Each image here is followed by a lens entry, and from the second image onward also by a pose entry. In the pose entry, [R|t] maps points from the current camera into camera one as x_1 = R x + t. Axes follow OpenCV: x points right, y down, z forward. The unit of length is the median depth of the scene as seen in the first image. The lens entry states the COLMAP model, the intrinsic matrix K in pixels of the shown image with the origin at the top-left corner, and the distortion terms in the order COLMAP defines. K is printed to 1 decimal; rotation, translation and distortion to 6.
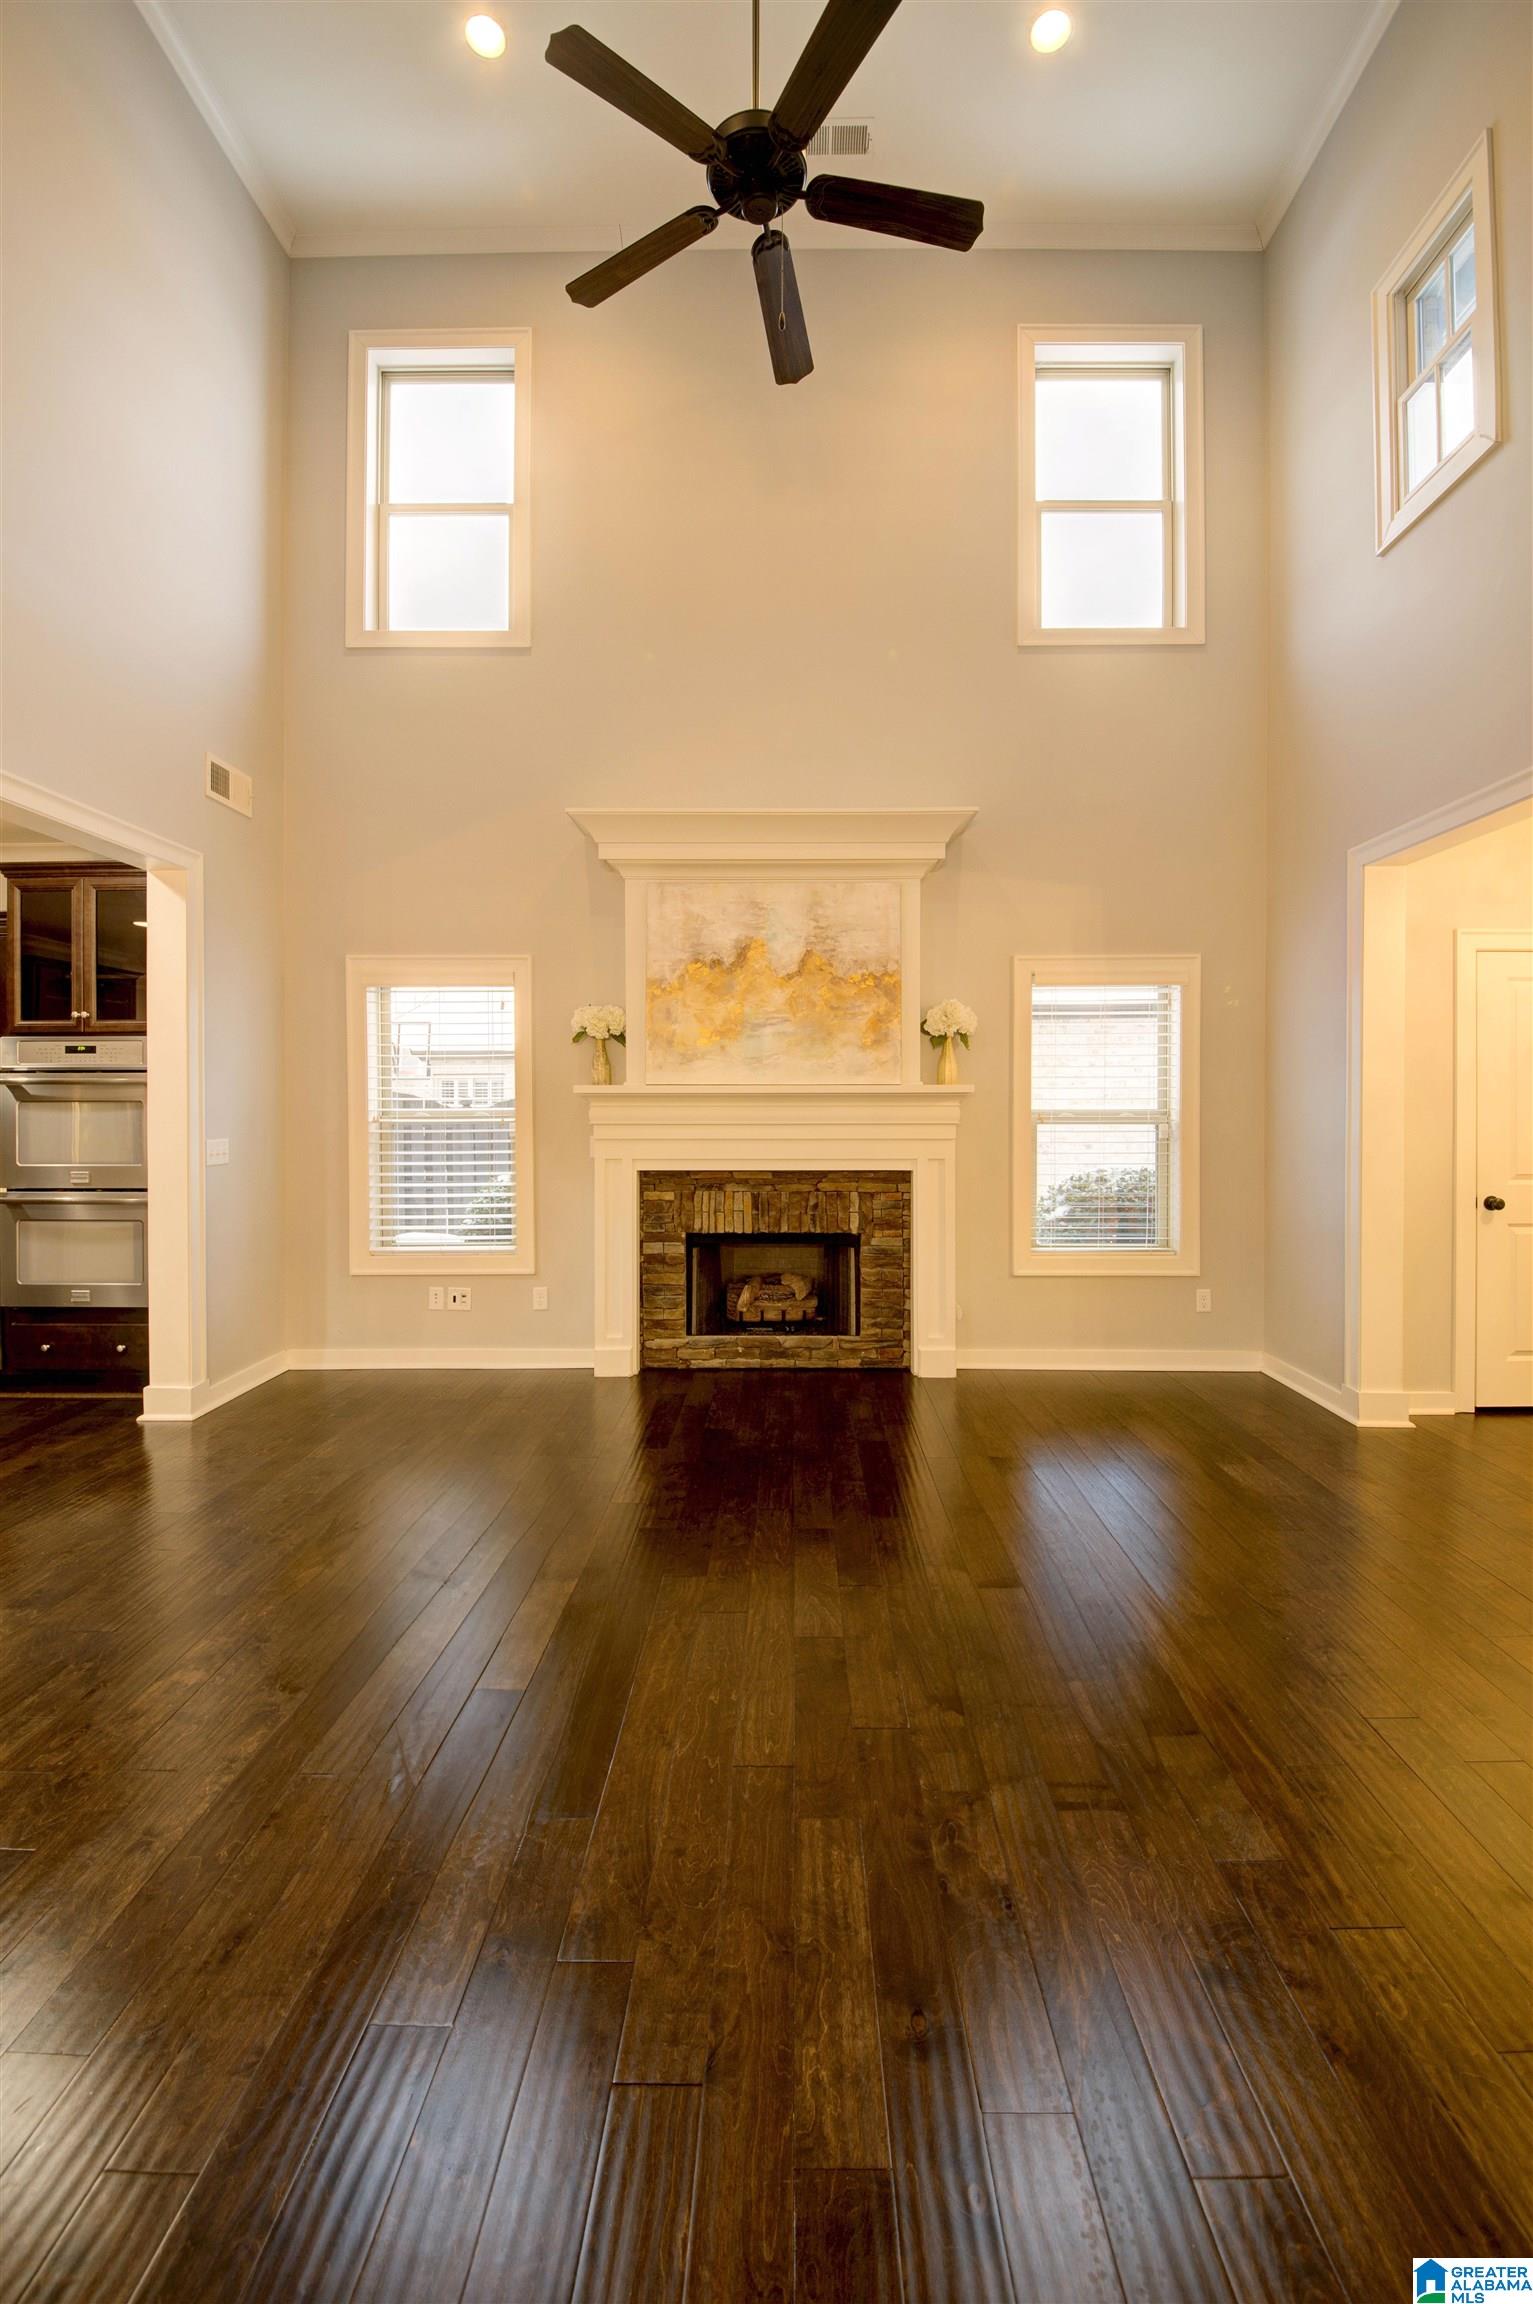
lens RADIAL K [[915.2, 0, 780.4], [0, 915.2, 1104.3], [0, 0, 1]] dist [0.024312, 0.000036]
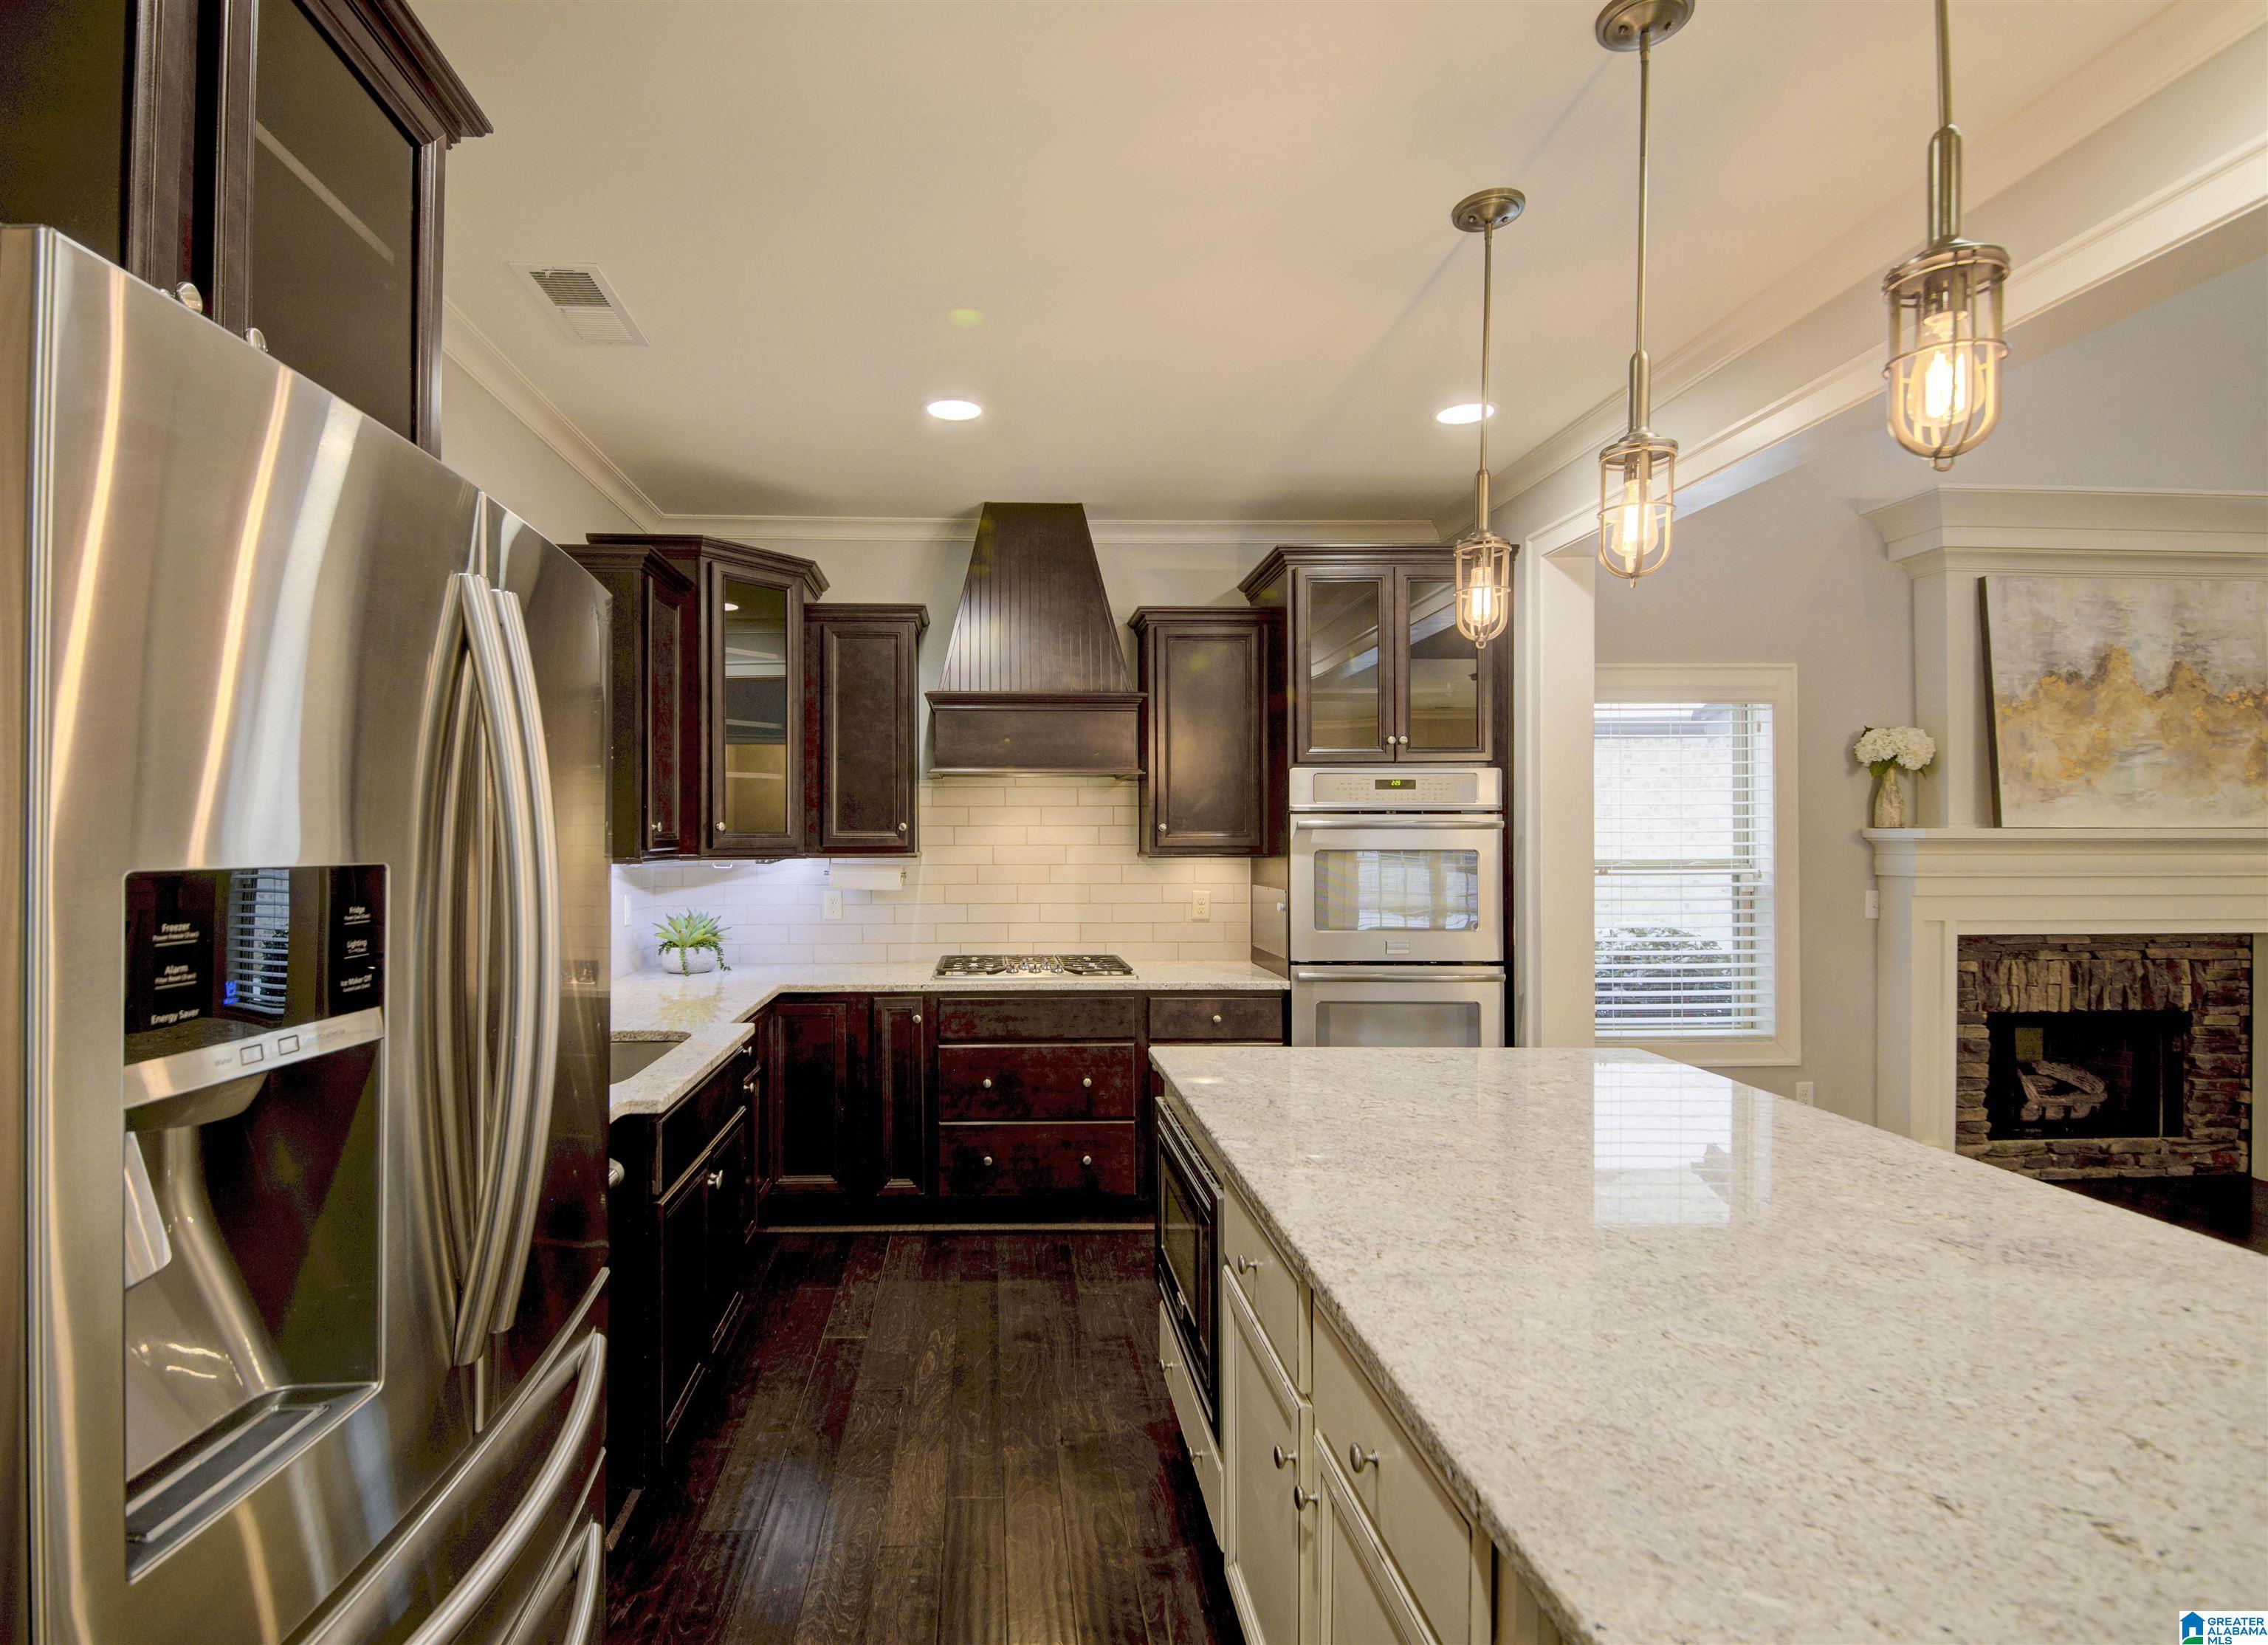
lens RADIAL K [[1099.9, 0, 1130.5], [0, 1099.9, 822.9], [0, 0, 1]] dist [-0.001776, -0.005613]
pose [[0.998971, 0.001335, 0.045344, -0.936709], [-0.000708, 0.999904, -0.013833, -0.011770], [-0.045358, 0.013787, 0.998876, 0.078361]]
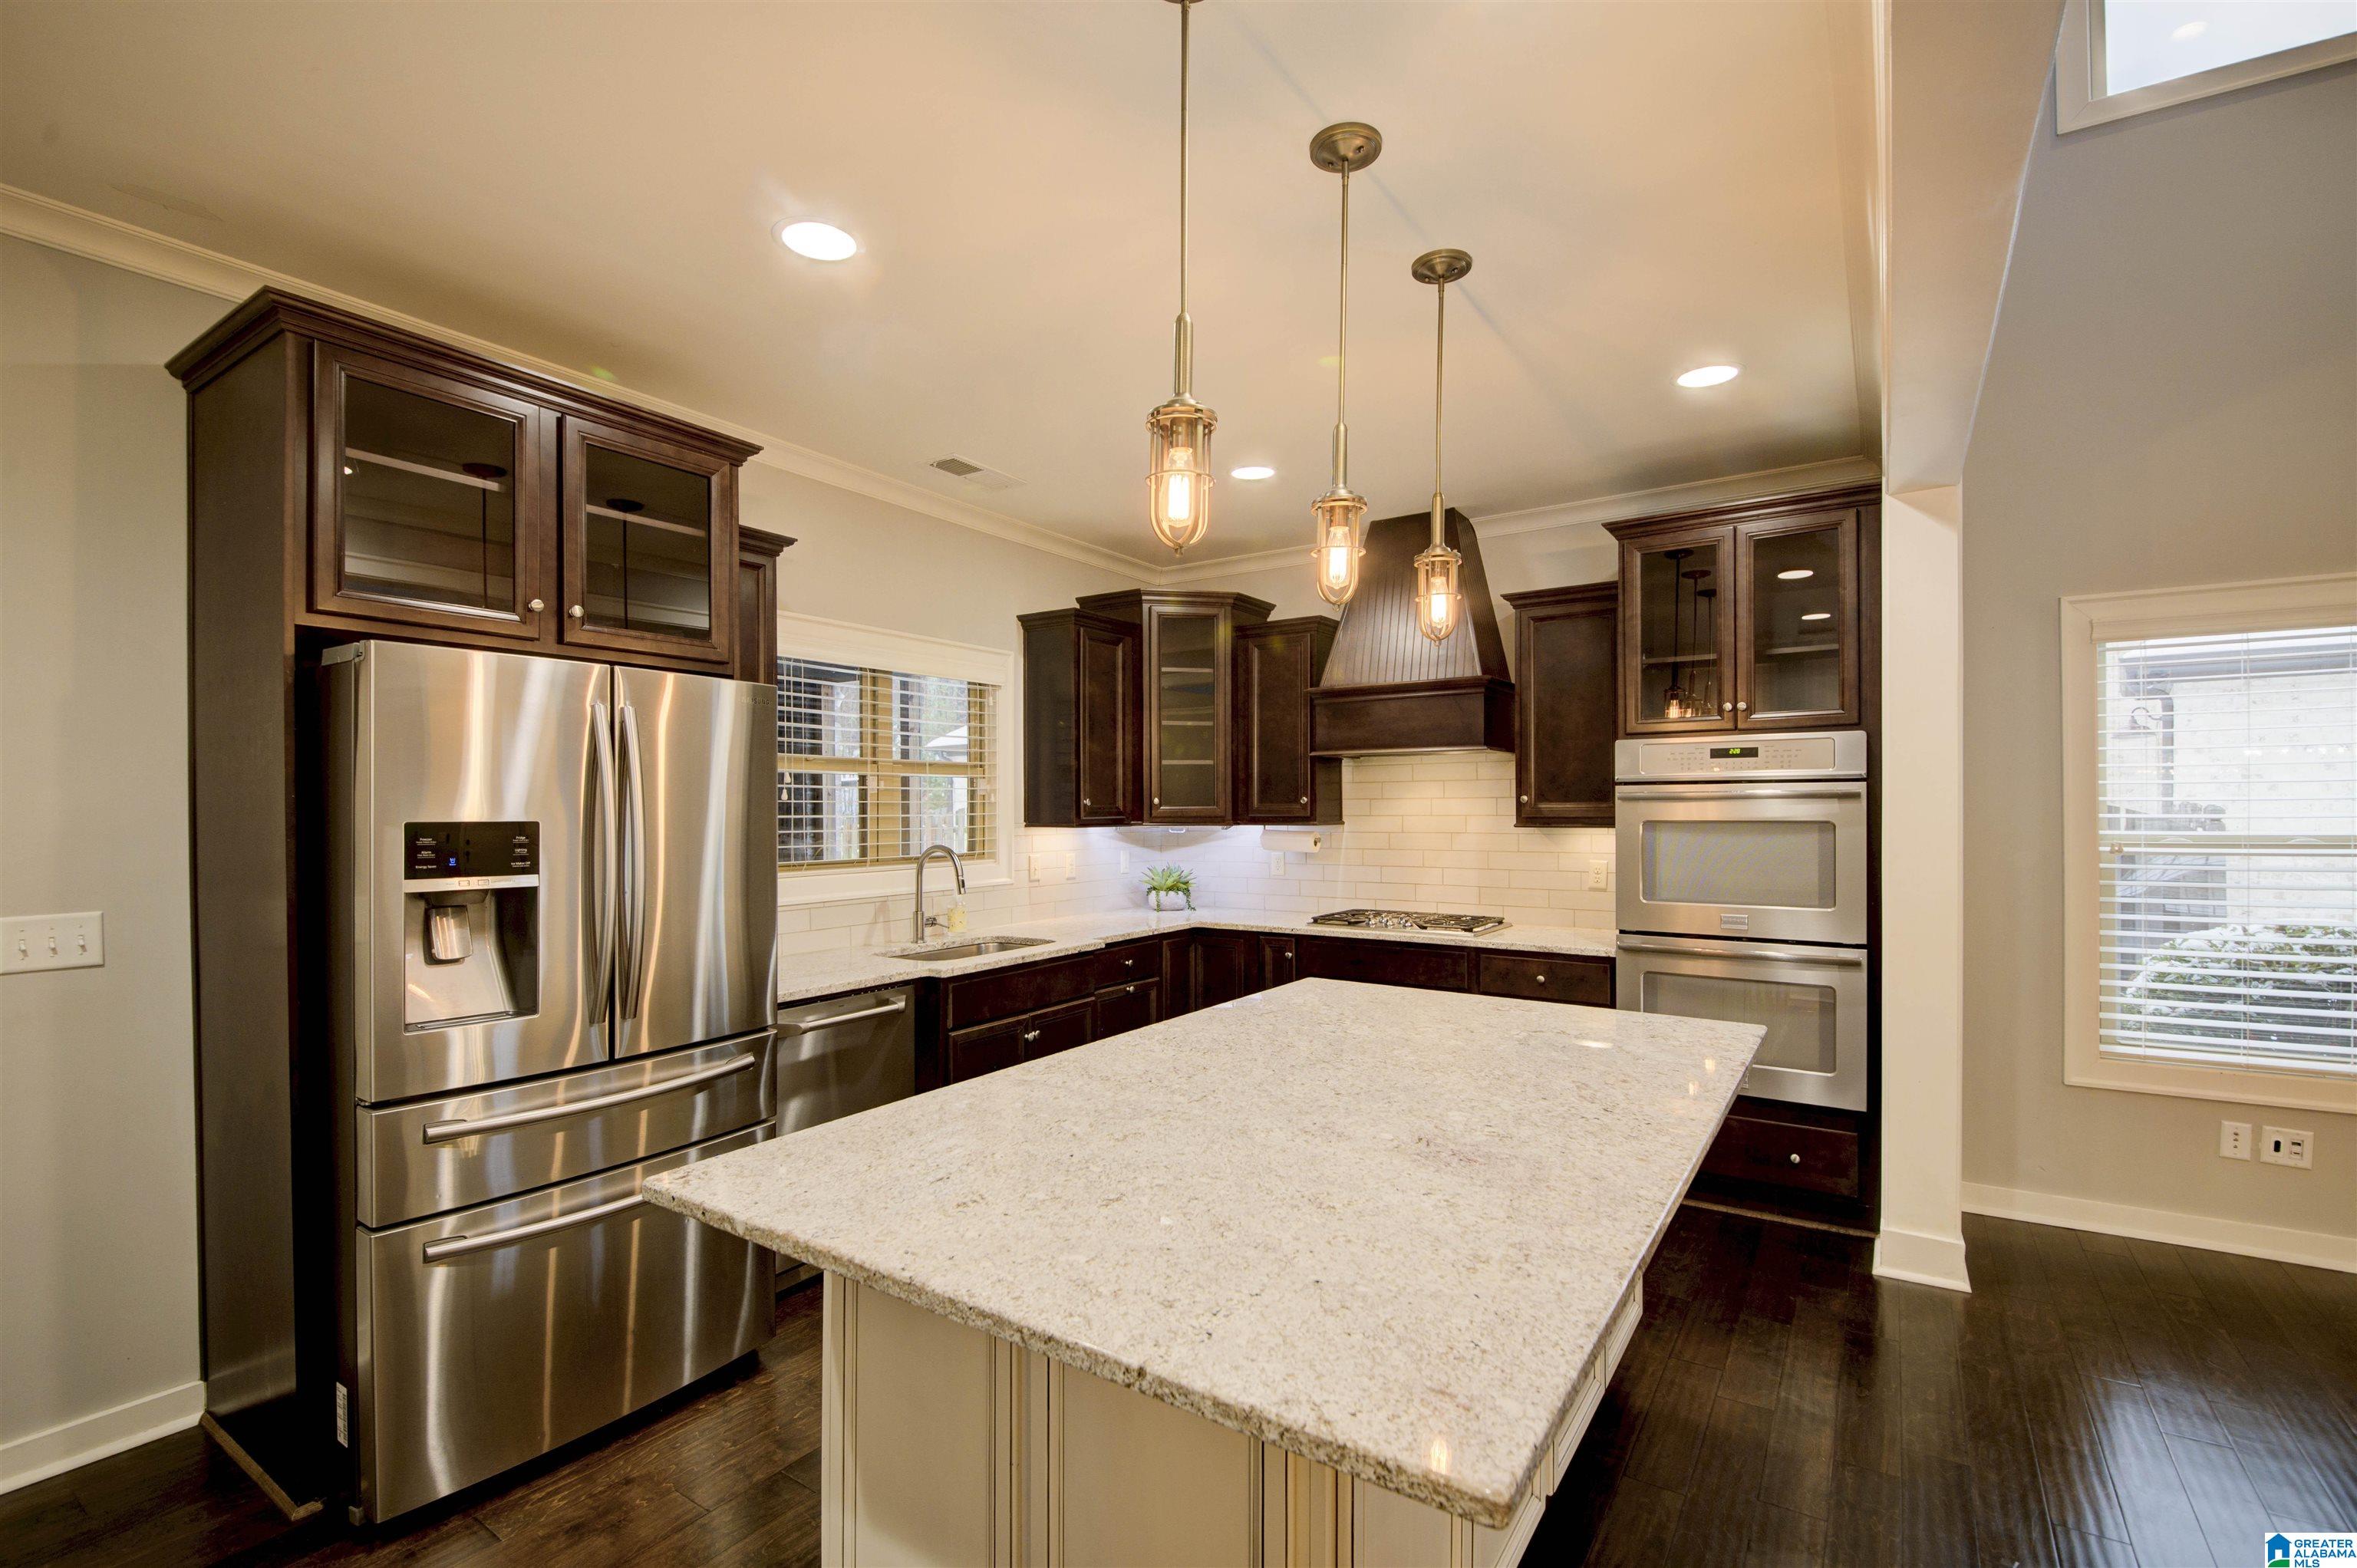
lens RADIAL K [[1043.7, 0, 1178.6], [0, 1043.7, 803.3], [0, 0, 1]] dist [-0.005461, -0.001215]
pose [[0.839887, -0.005665, -0.542732, -0.619195], [0.002665, 0.999977, -0.006313, -0.011822], [0.542755, 0.003856, 0.839882, 0.037591]]
